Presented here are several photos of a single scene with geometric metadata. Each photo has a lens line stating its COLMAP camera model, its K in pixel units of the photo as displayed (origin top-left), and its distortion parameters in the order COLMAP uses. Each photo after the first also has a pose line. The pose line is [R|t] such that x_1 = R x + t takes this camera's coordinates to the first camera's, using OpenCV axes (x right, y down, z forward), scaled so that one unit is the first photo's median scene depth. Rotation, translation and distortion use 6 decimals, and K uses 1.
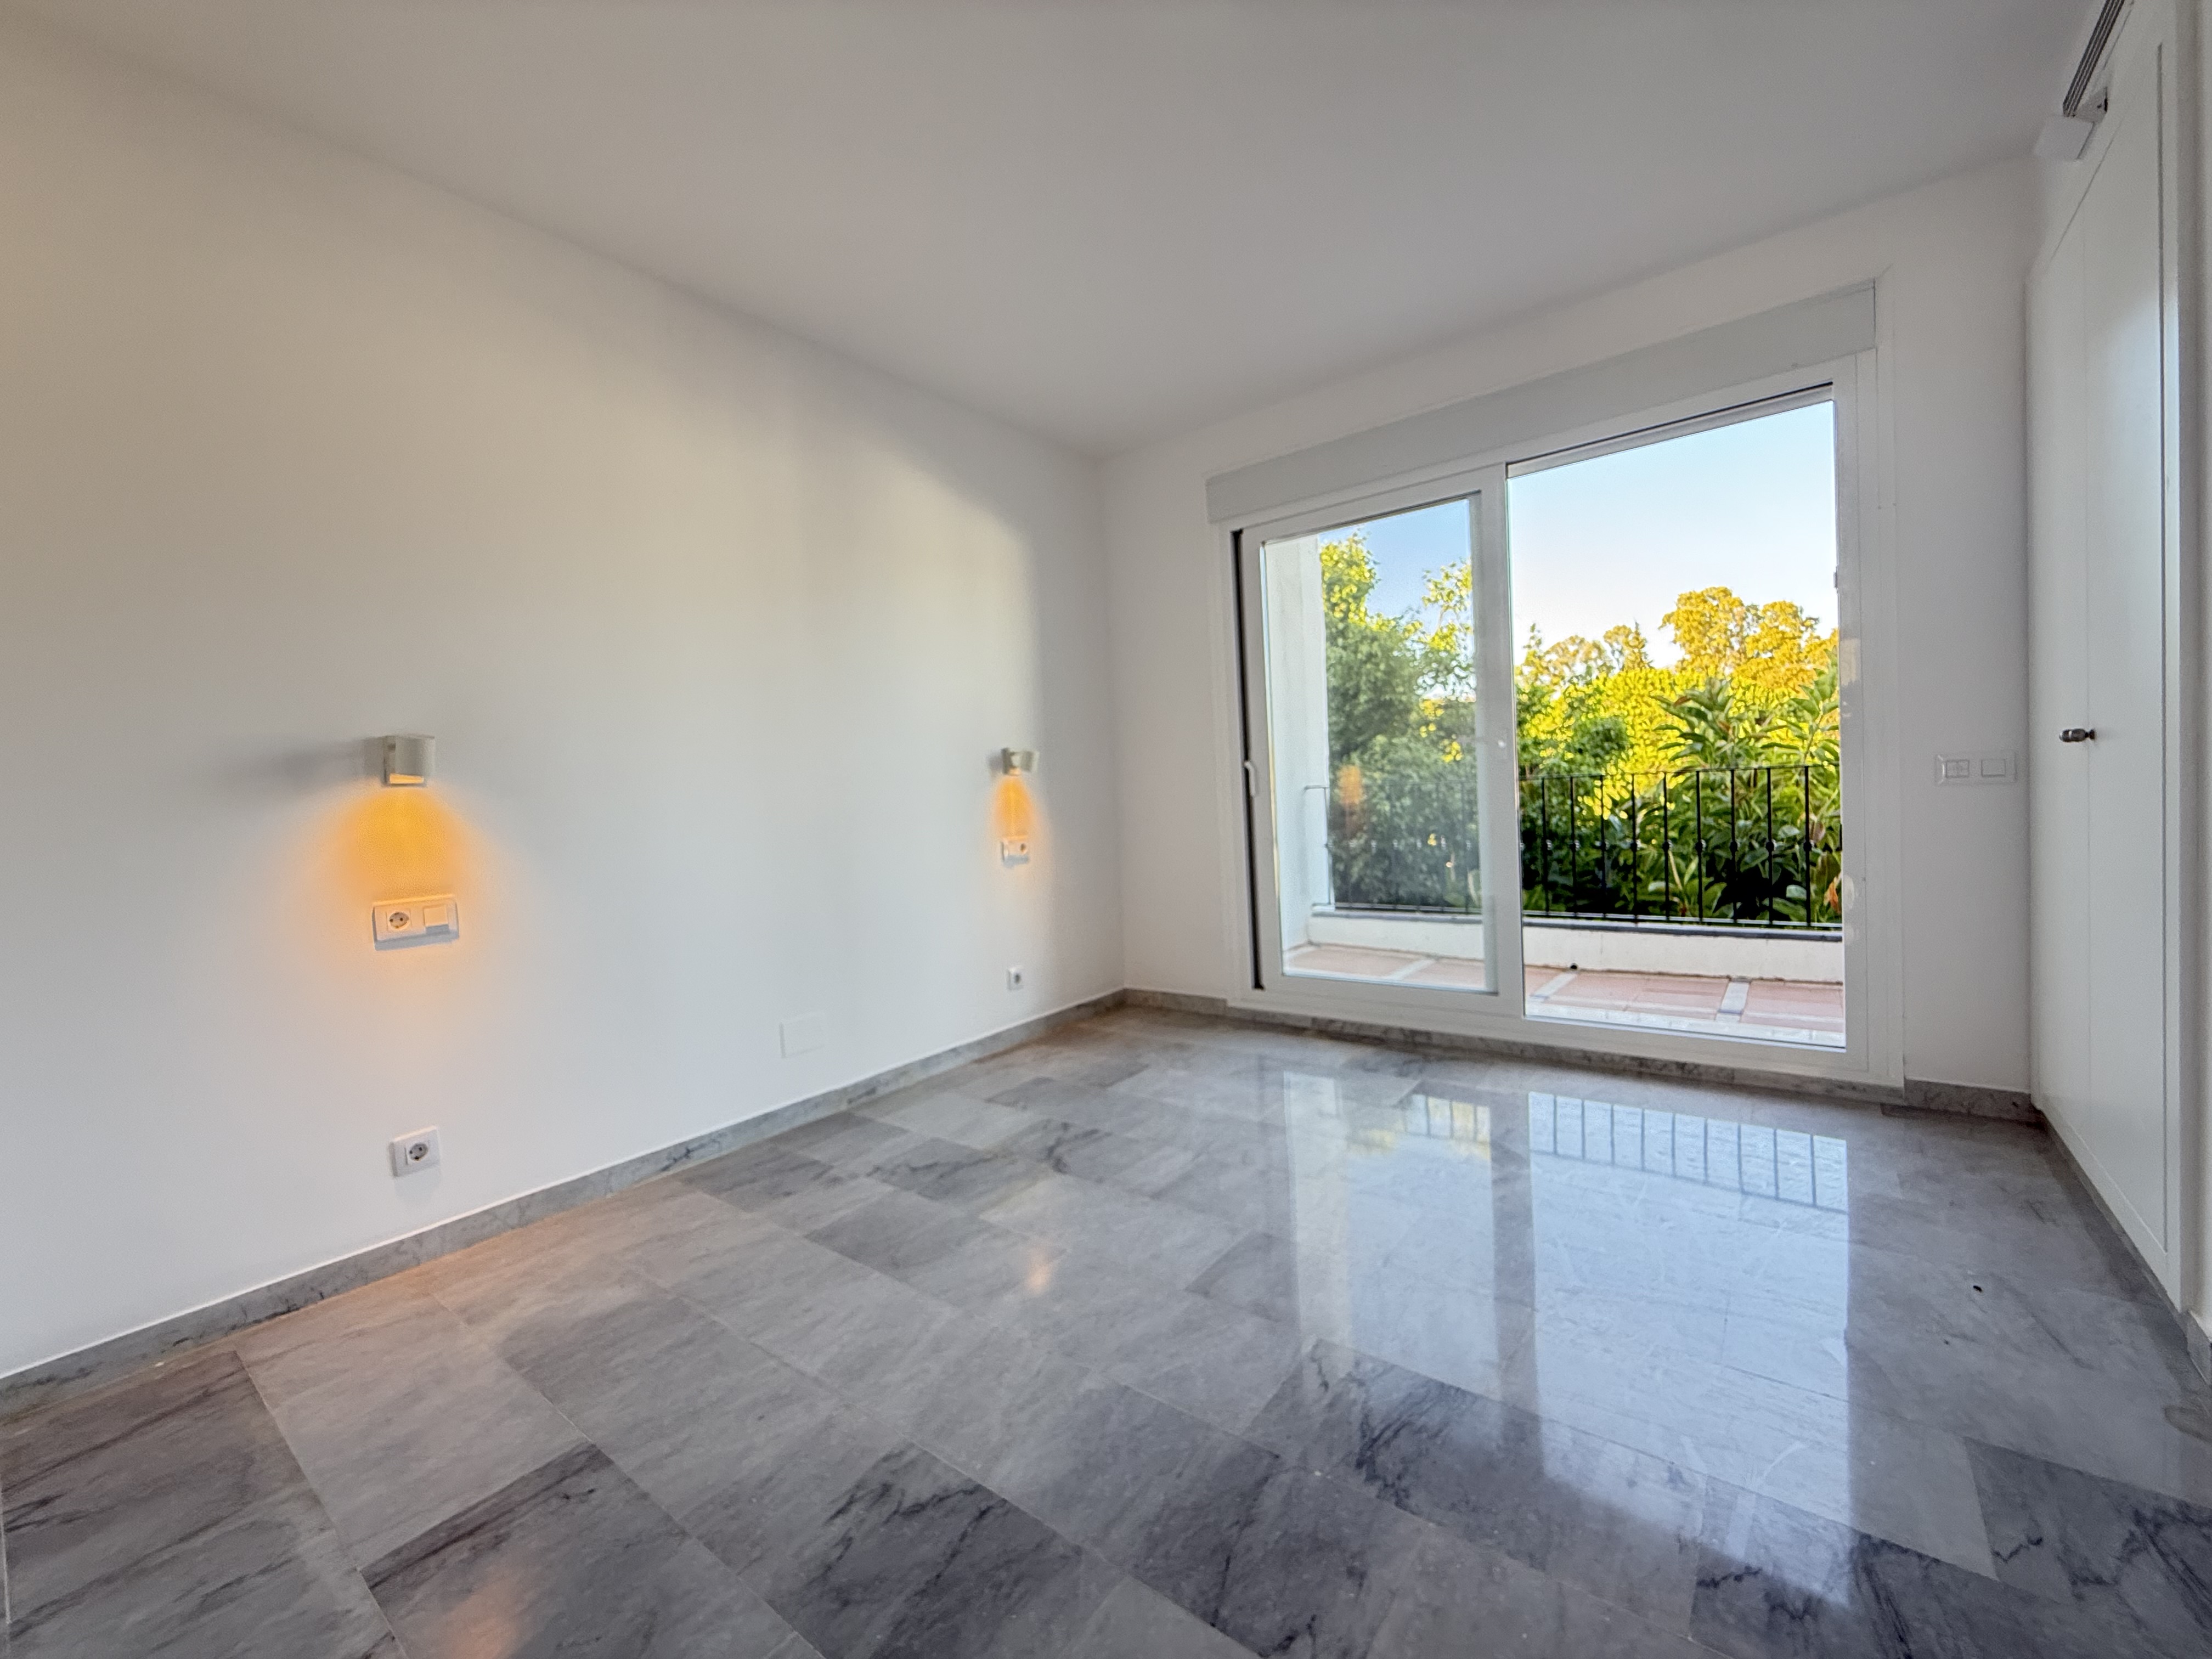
lens RADIAL K [[885.1, 0, 1104.0], [0, 885.1, 827.5], [0, 0, 1]] dist [-0.000858, 0.000382]
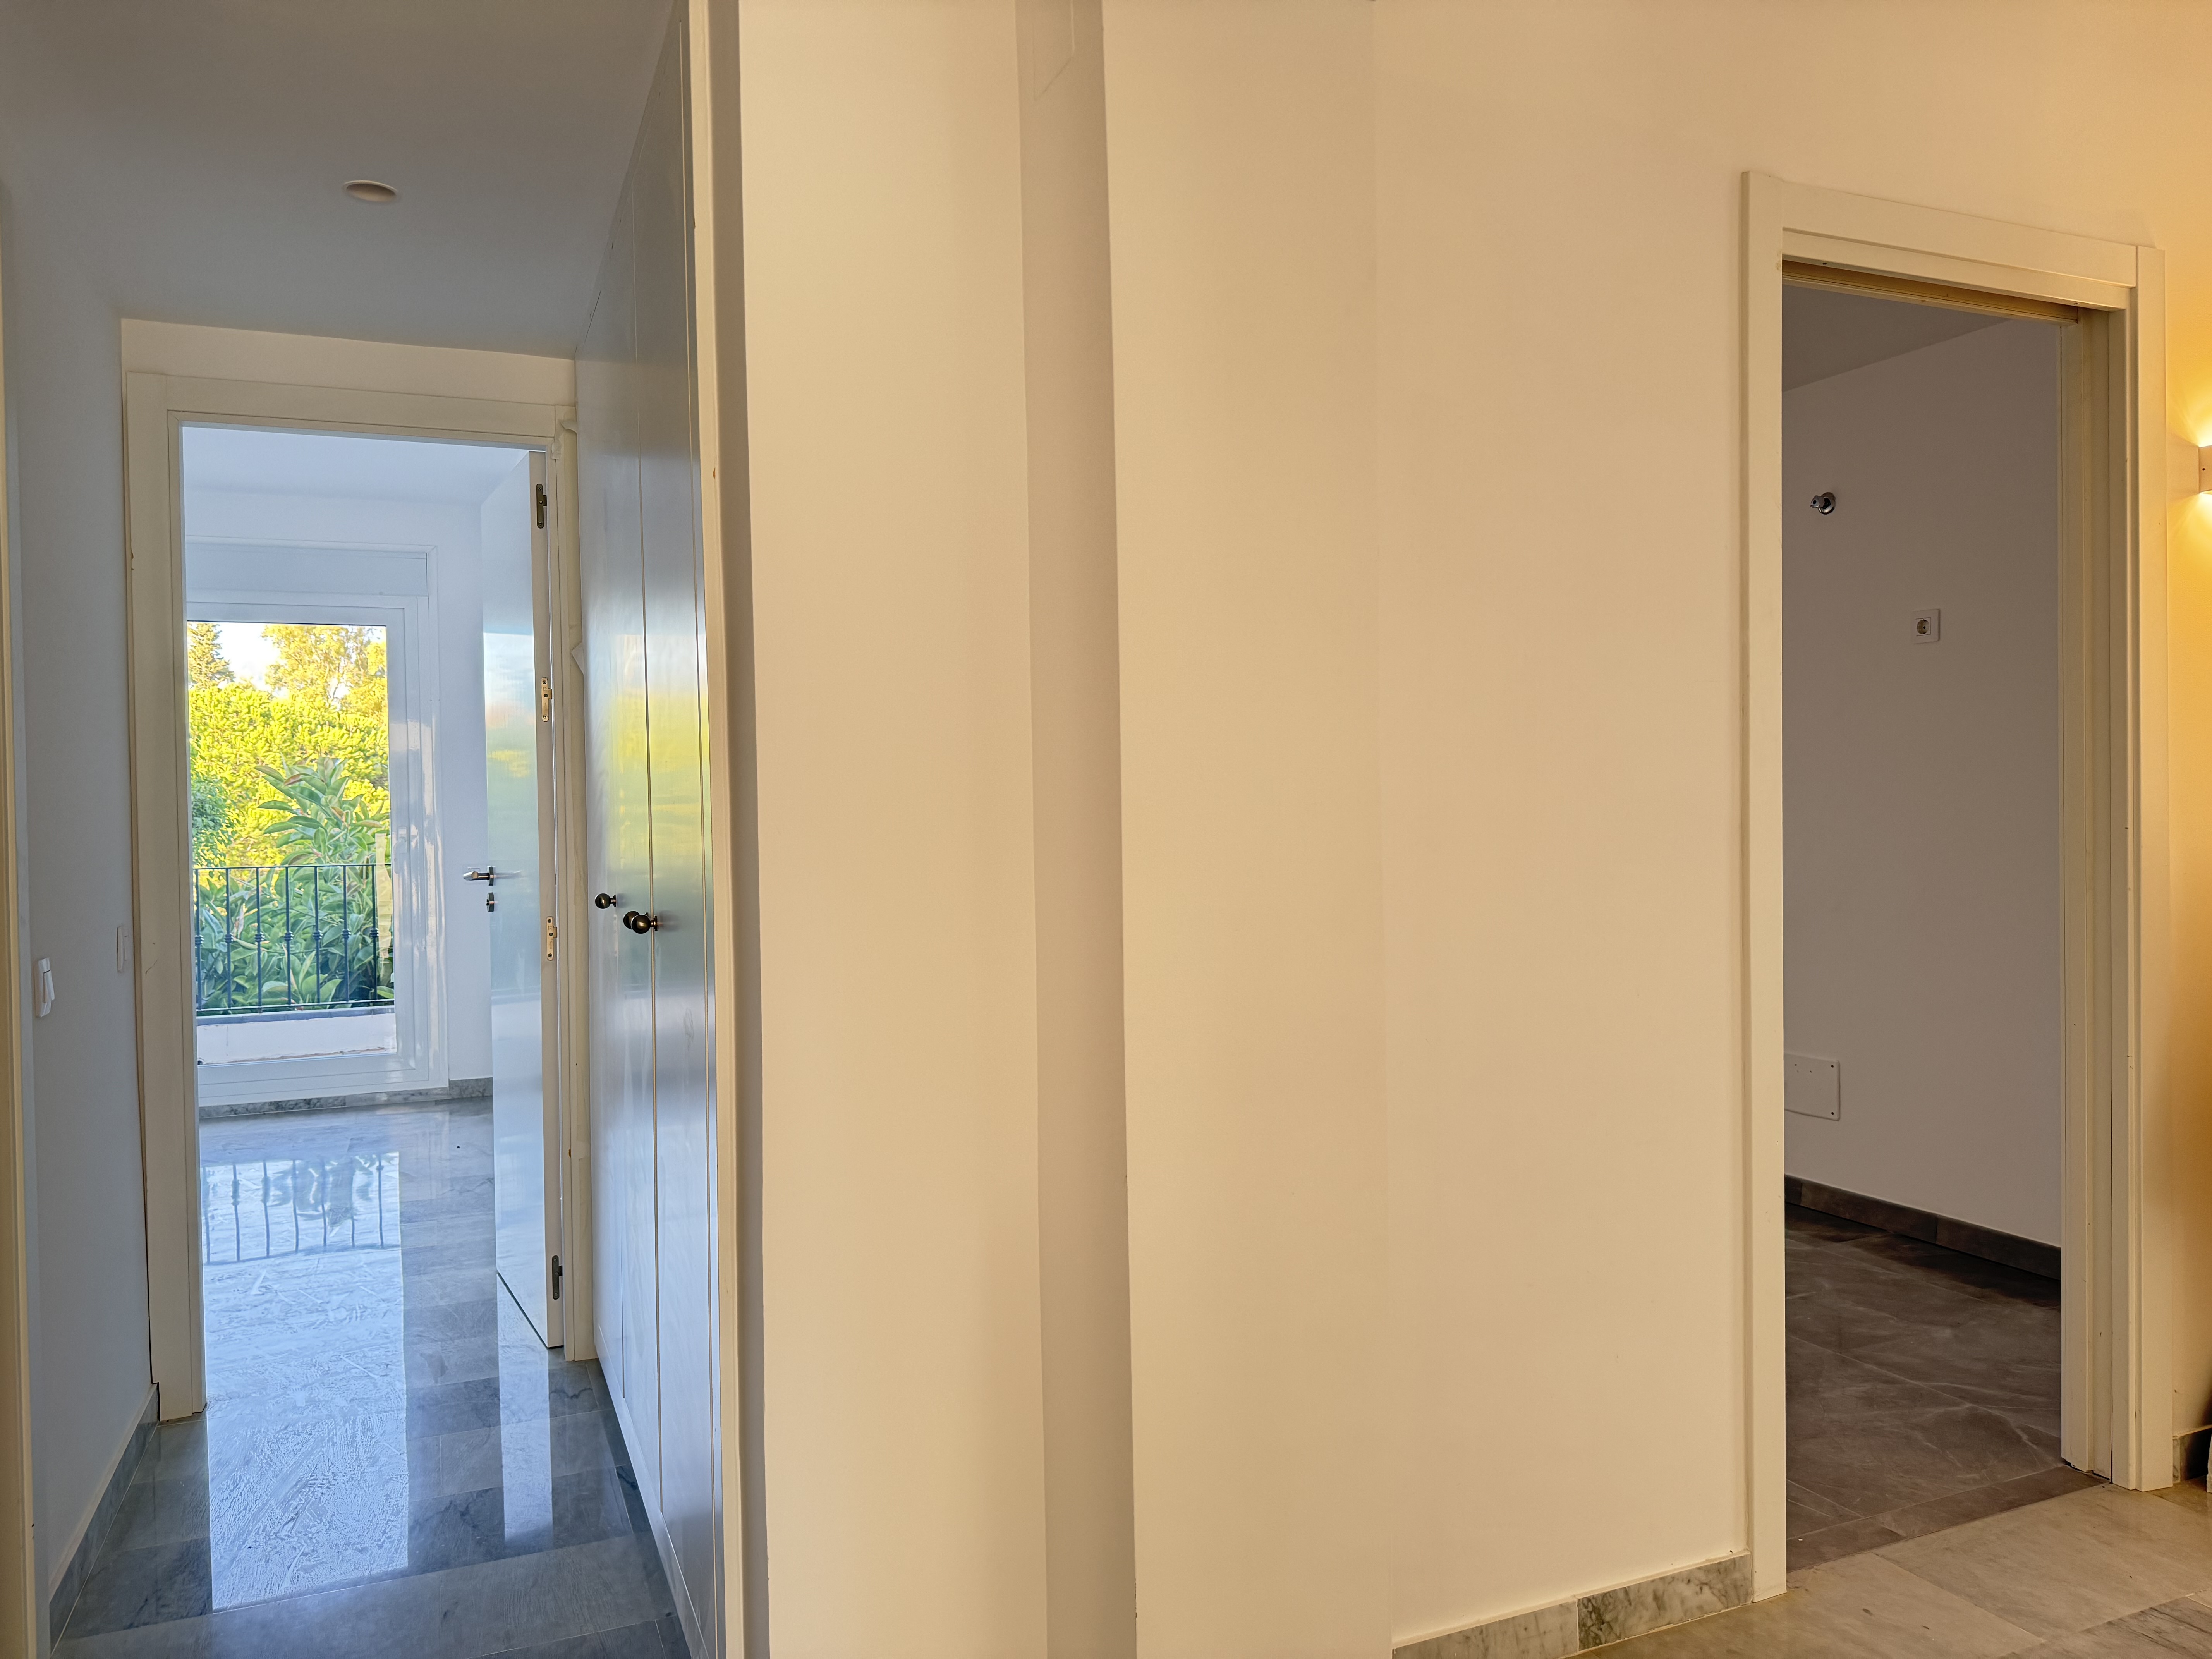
lens RADIAL K [[1542.5, 0, 1091.9], [0, 1542.5, 835.1], [0, 0, 1]] dist [0.065349, -0.102977]
pose [[0.487196, 0.029338, 0.872800, -0.789511], [0.027088, 0.998447, -0.048682, 0.021991], [-0.872873, 0.047360, 0.485644, -1.126675]]
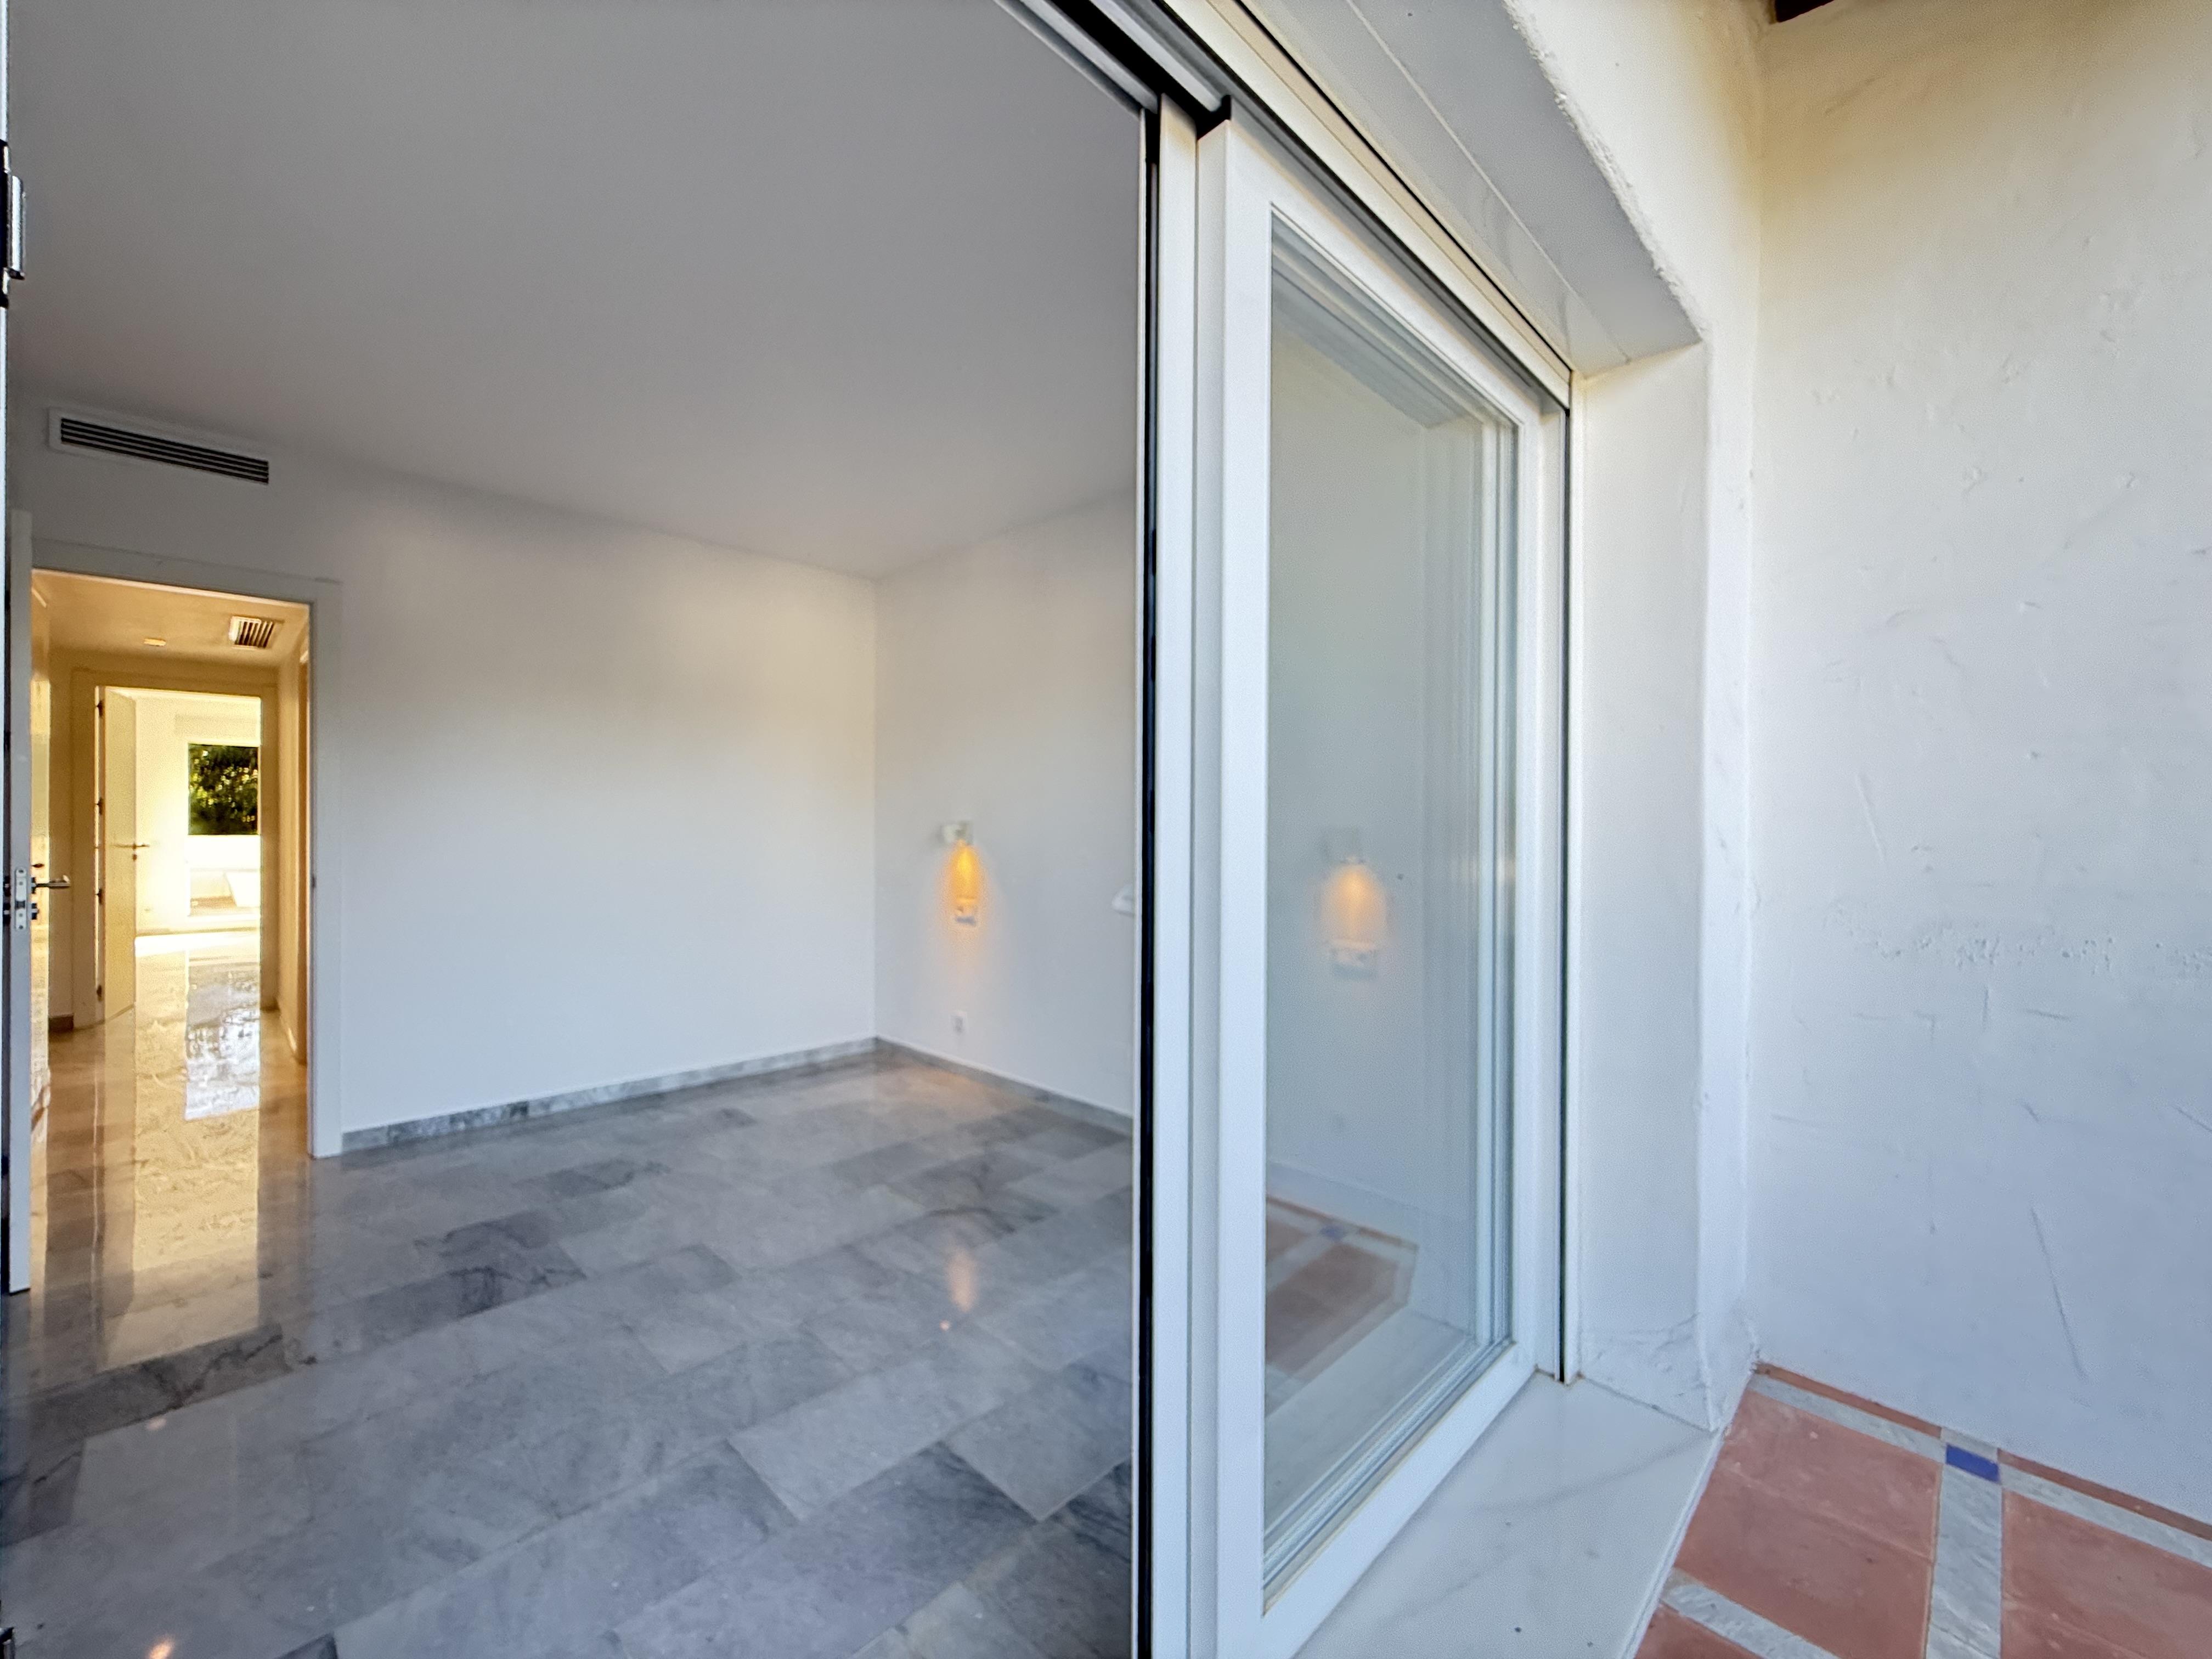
lens RADIAL K [[885.1, 0, 1104.0], [0, 885.1, 827.5], [0, 0, 1]] dist [-0.000858, 0.000382]
pose [[-0.112132, 0.052236, -0.992319, 0.926820], [-0.040153, 0.997564, 0.057050, -0.167504], [0.992882, 0.046242, -0.109762, 1.172405]]
